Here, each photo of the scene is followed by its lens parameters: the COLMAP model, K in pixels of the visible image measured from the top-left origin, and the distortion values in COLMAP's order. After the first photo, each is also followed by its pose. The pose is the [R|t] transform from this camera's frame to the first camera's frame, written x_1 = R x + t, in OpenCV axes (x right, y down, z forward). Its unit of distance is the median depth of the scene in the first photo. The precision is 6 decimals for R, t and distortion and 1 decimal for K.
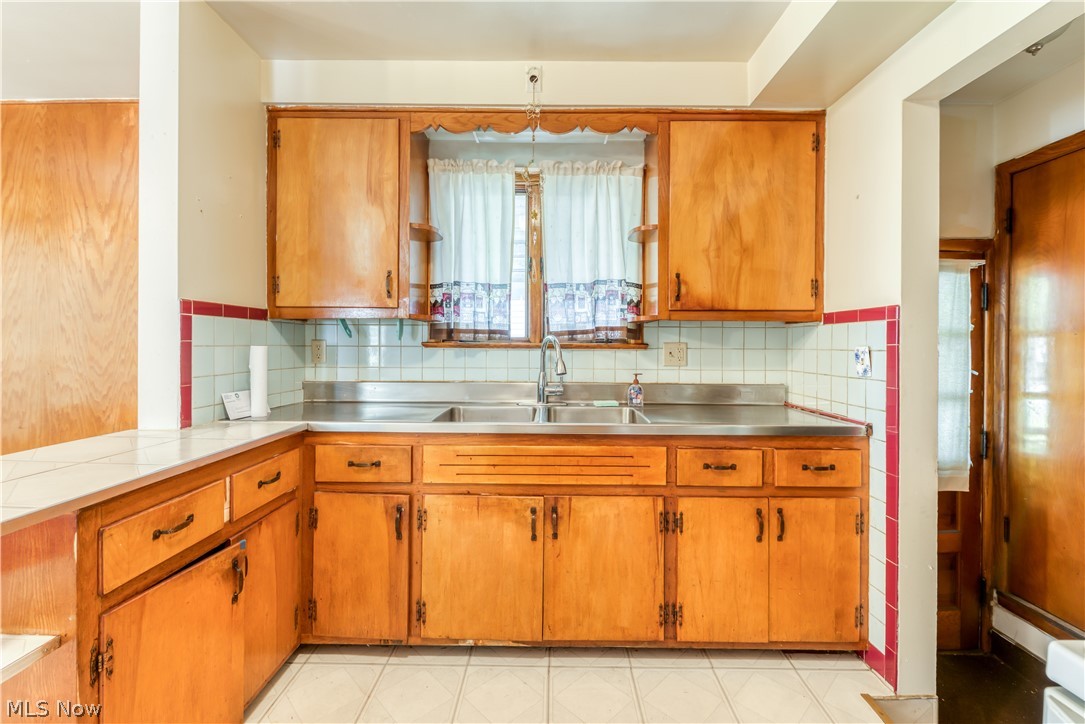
lens RADIAL K [[469.8, 0, 546.5], [0, 469.8, 346.4], [0, 0, 1]] dist [0.012947, -0.009429]
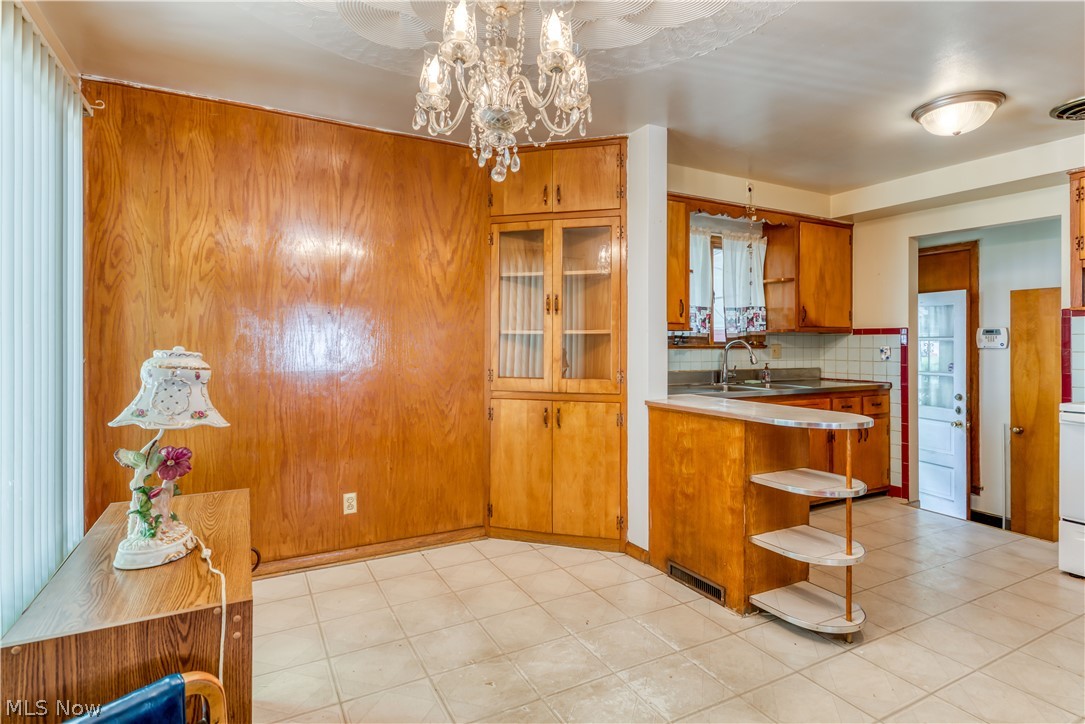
lens RADIAL K [[559.5, 0, 544.0], [0, 559.5, 344.5], [0, 0, 1]] dist [0.016527, -0.000459]
pose [[0.877099, -0.005436, 0.480279, -1.621057], [0.005046, 0.999985, 0.002104, -0.018065], [-0.480283, 0.000578, 0.877113, -0.409013]]
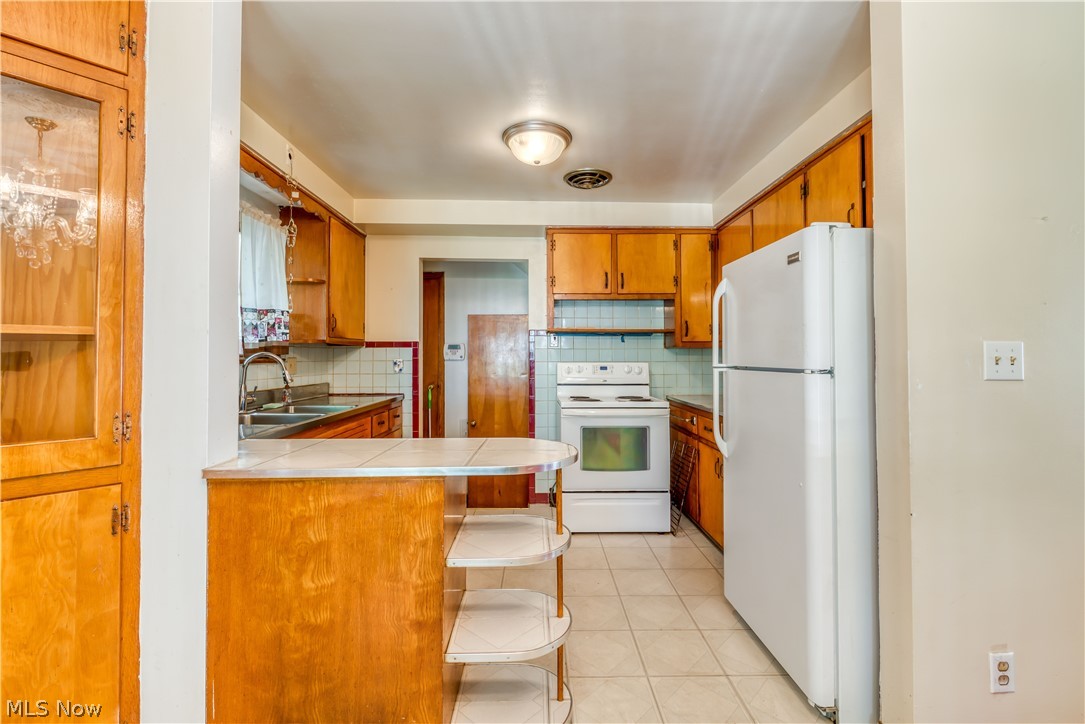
lens RADIAL K [[469.8, 0, 546.5], [0, 469.8, 346.4], [0, 0, 1]] dist [0.012947, -0.009429]
pose [[-0.026229, 0.015870, 0.999530, -1.318067], [0.006005, 0.999858, -0.015718, -0.017011], [-0.999638, 0.005590, -0.026320, 0.321734]]
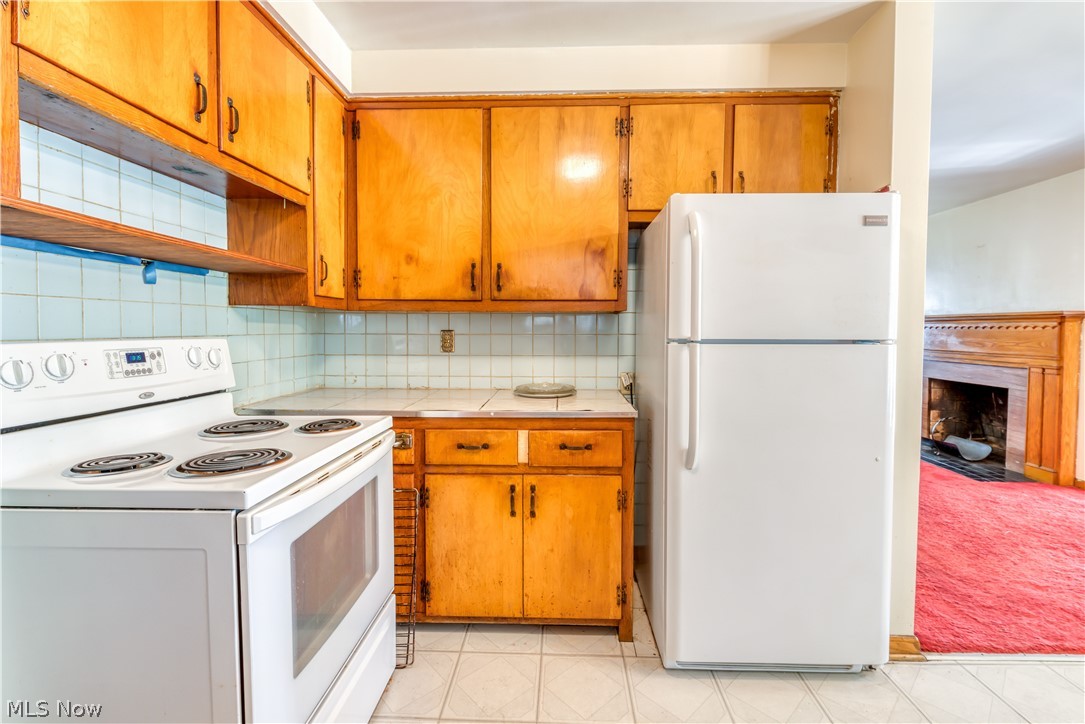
lens RADIAL K [[469.8, 0, 546.5], [0, 469.8, 346.4], [0, 0, 1]] dist [0.012947, -0.009429]
pose [[-0.999712, -0.010566, 0.021562, -0.023589], [-0.009604, 0.998974, 0.044257, -0.005959], [-0.022007, 0.044037, -0.998787, 0.649983]]
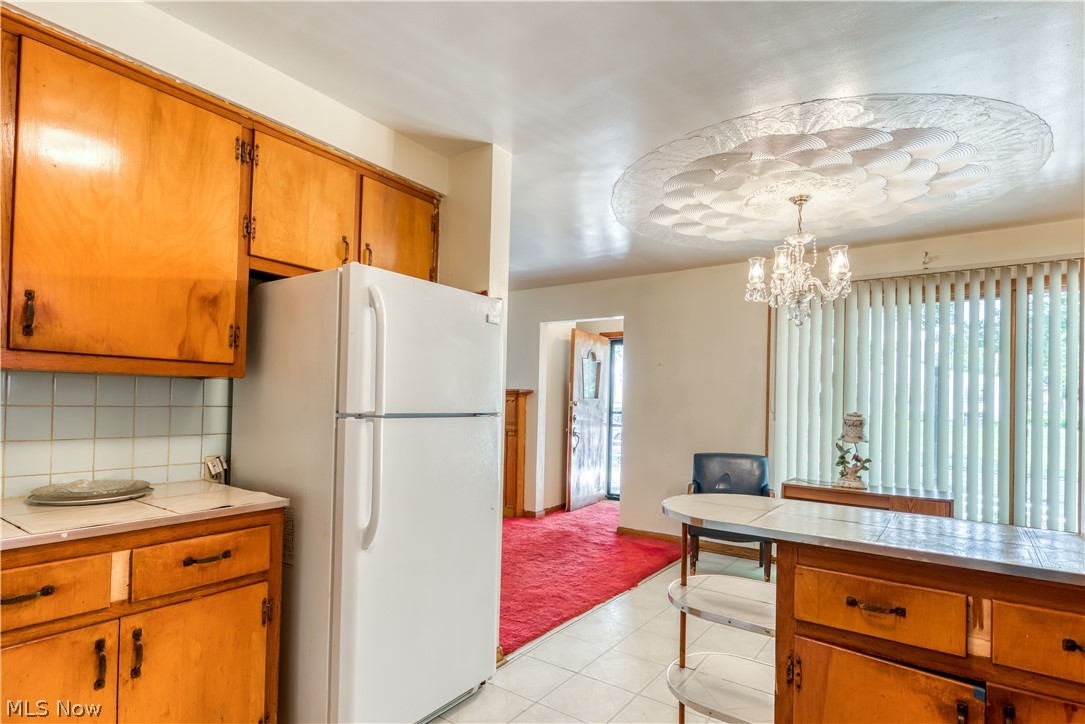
lens RADIAL K [[541.8, 0, 569.8], [0, 541.8, 395.9], [0, 0, 1]] dist [-0.001313, -0.001380]
pose [[-0.554044, -0.029967, -0.831948, 0.290290], [-0.030742, 0.999407, -0.015526, -0.010848], [0.831919, 0.016974, -0.554637, 0.618635]]
